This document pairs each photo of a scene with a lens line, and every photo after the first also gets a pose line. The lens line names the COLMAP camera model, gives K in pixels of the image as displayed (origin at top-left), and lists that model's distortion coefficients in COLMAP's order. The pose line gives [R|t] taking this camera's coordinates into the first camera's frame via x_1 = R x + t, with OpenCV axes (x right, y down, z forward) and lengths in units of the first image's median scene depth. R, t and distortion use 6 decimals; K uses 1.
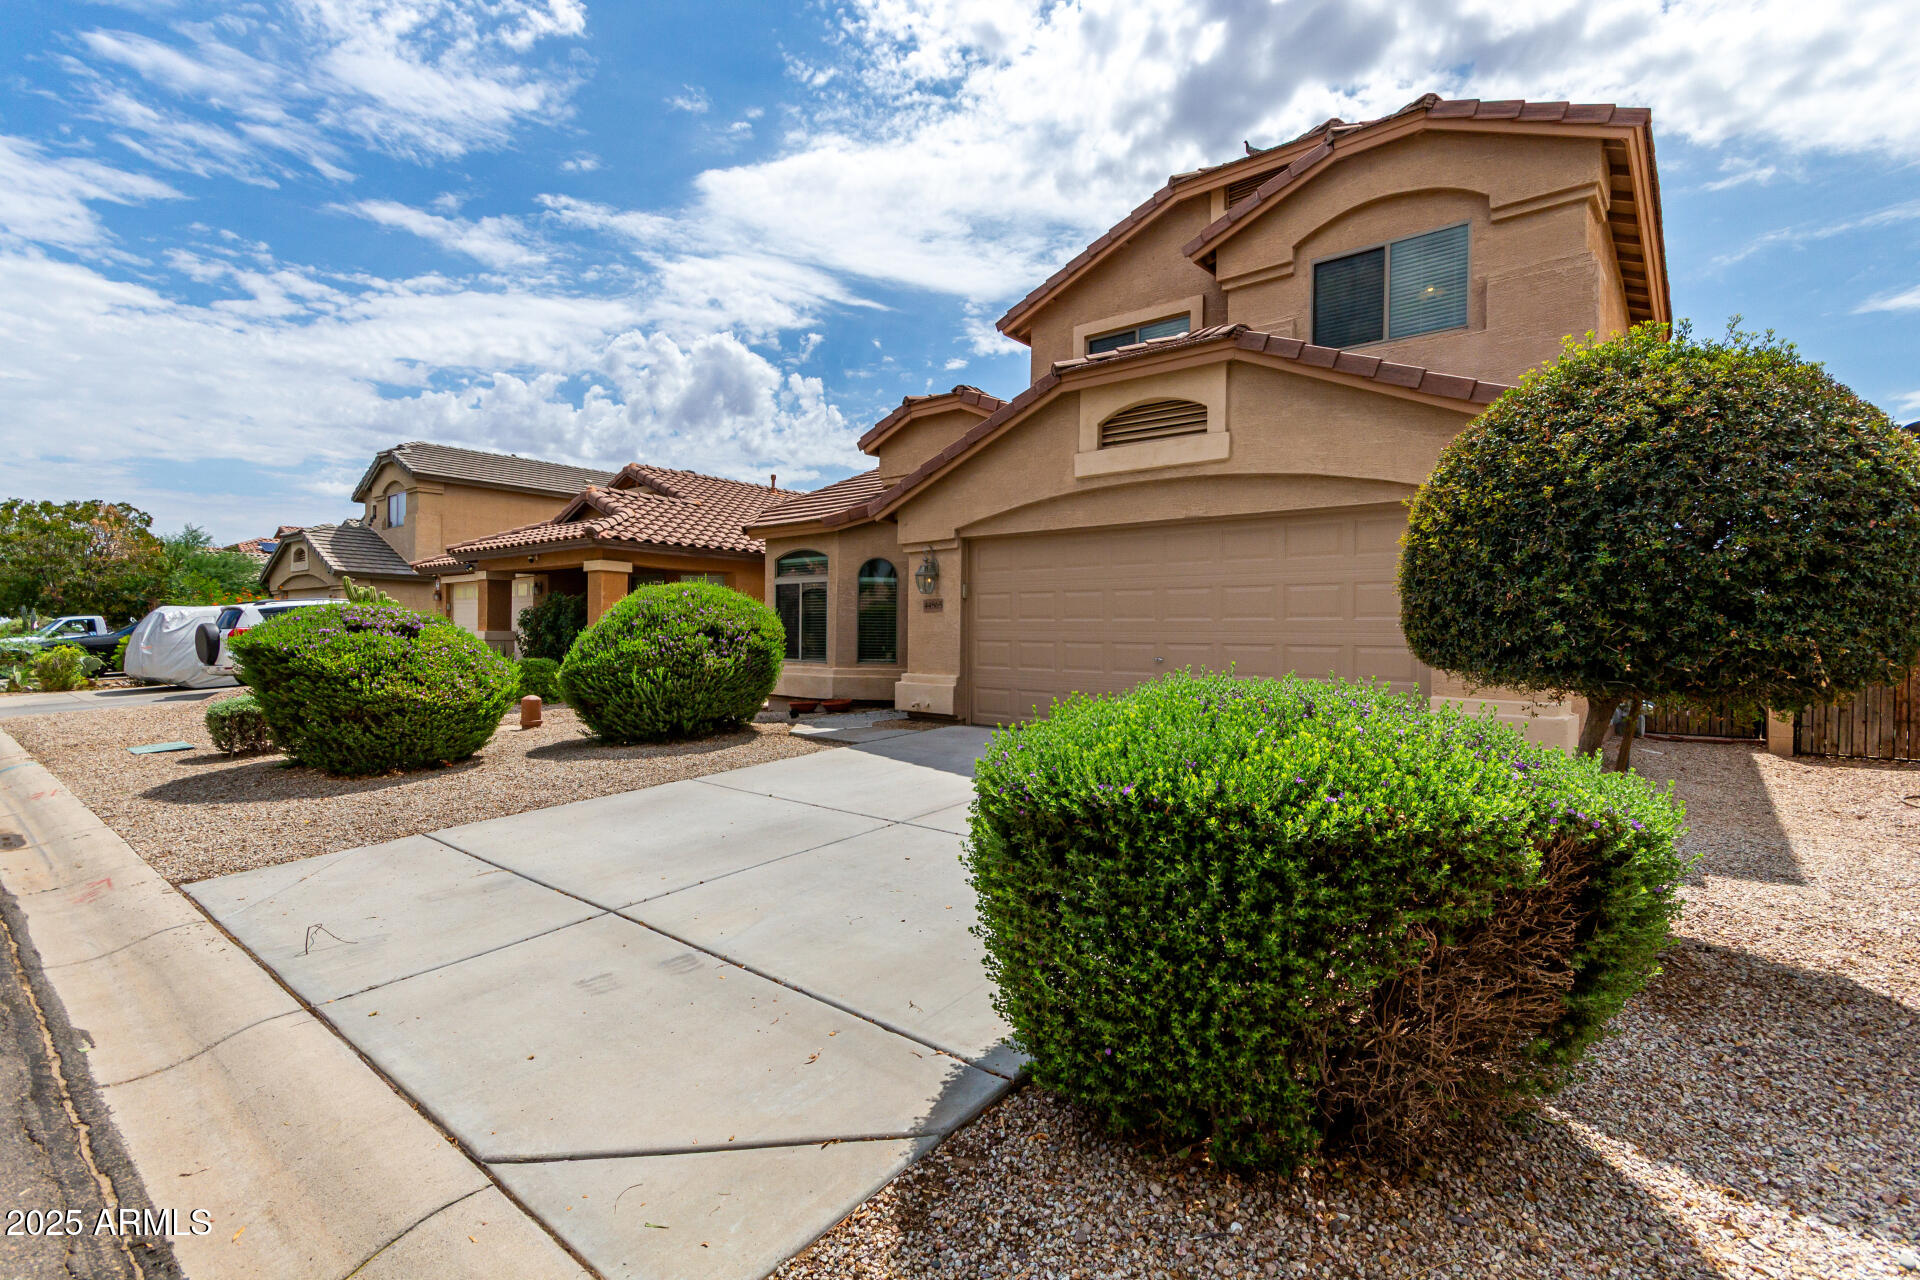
lens RADIAL K [[894.3, 0, 959.4], [0, 894.3, 650.3], [0, 0, 1]] dist [0.001490, 0.001537]
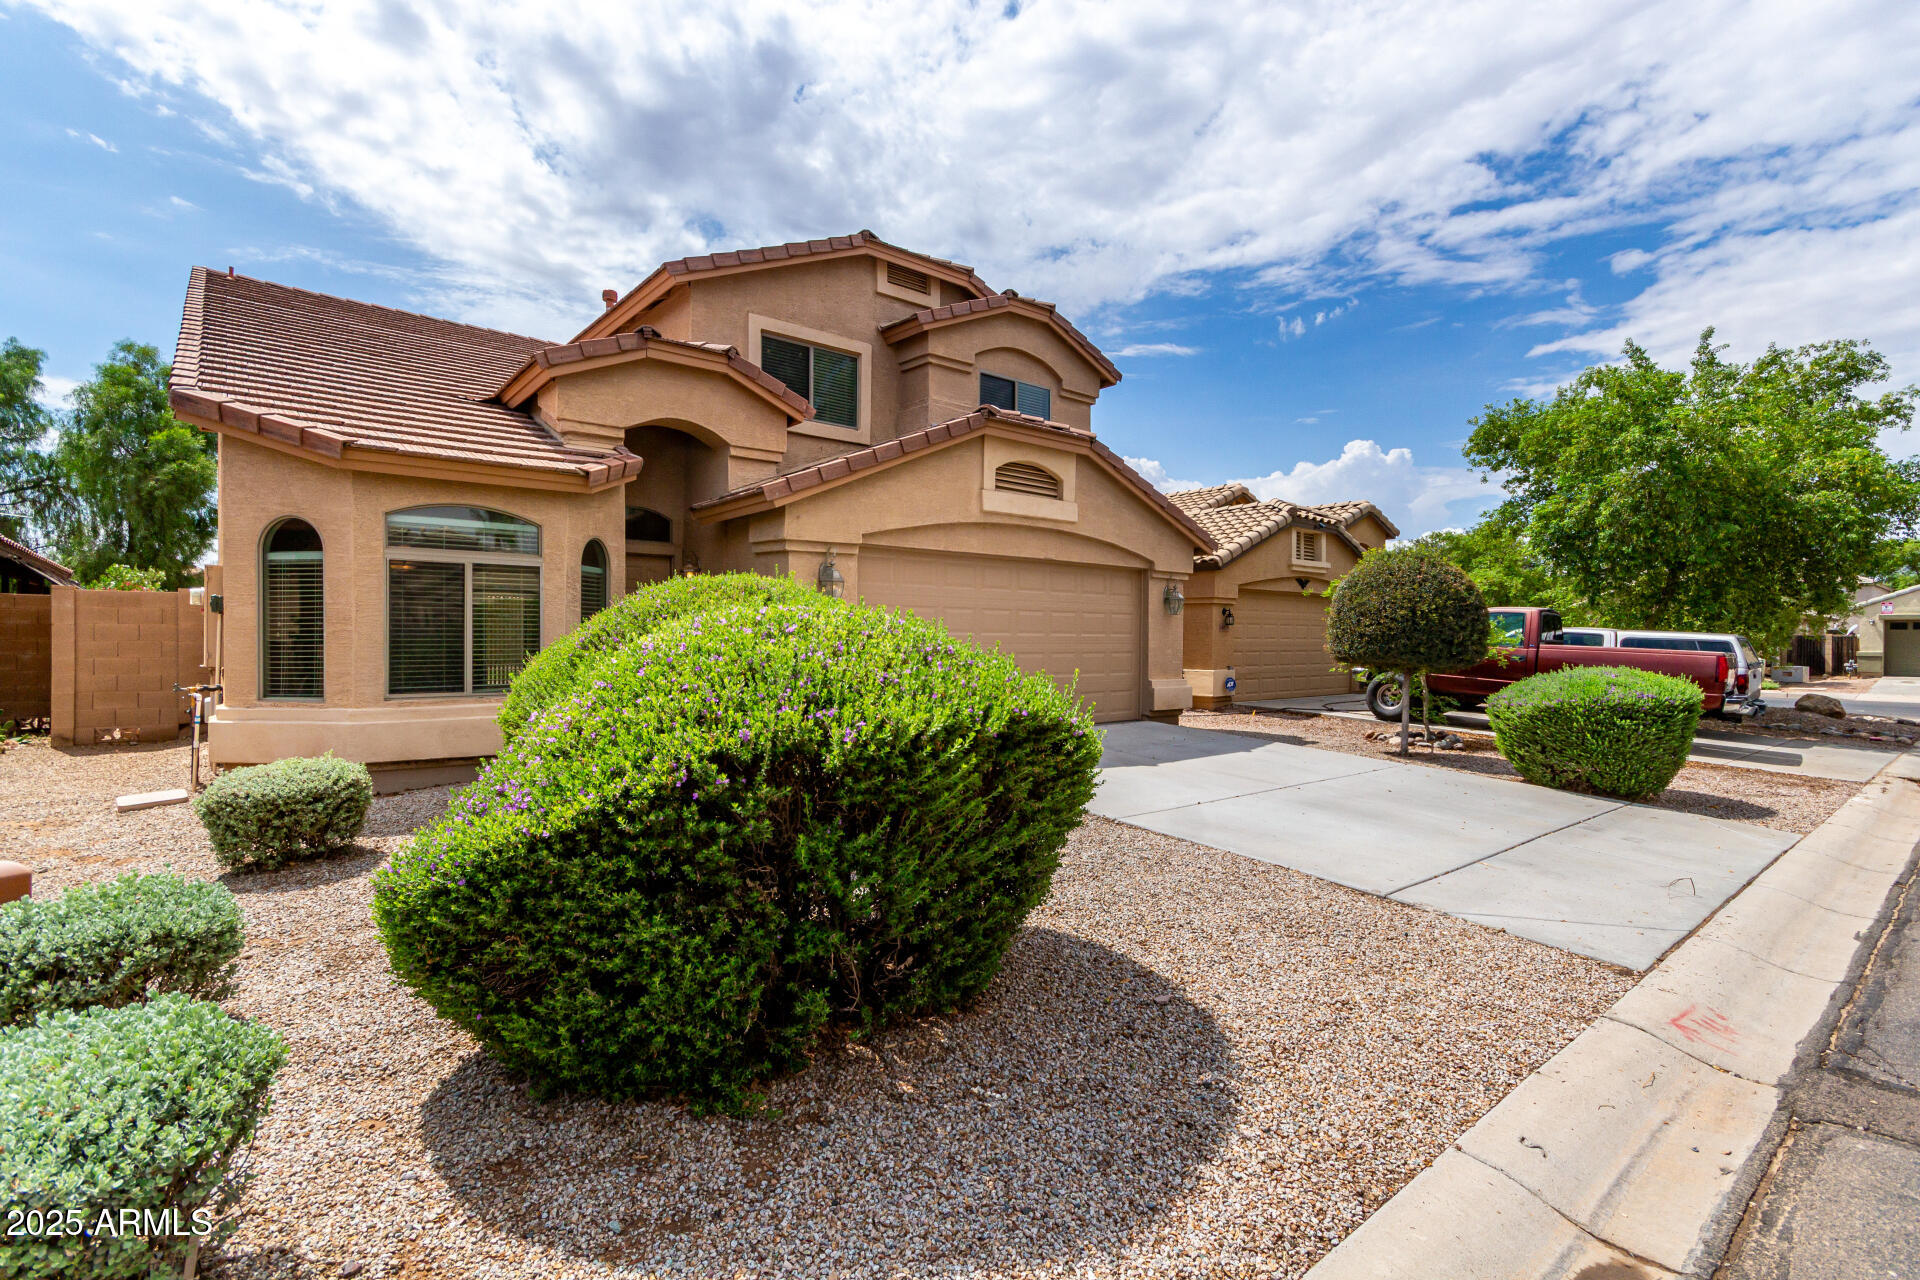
lens RADIAL K [[906.8, 0, 967.0], [0, 906.8, 637.7], [0, 0, 1]] dist [0.000171, 0.001461]
pose [[0.164544, -0.008258, 0.986335, -0.980358], [0.010565, 0.999922, 0.006609, -0.036612], [-0.986313, 0.009333, 0.164618, 0.800331]]
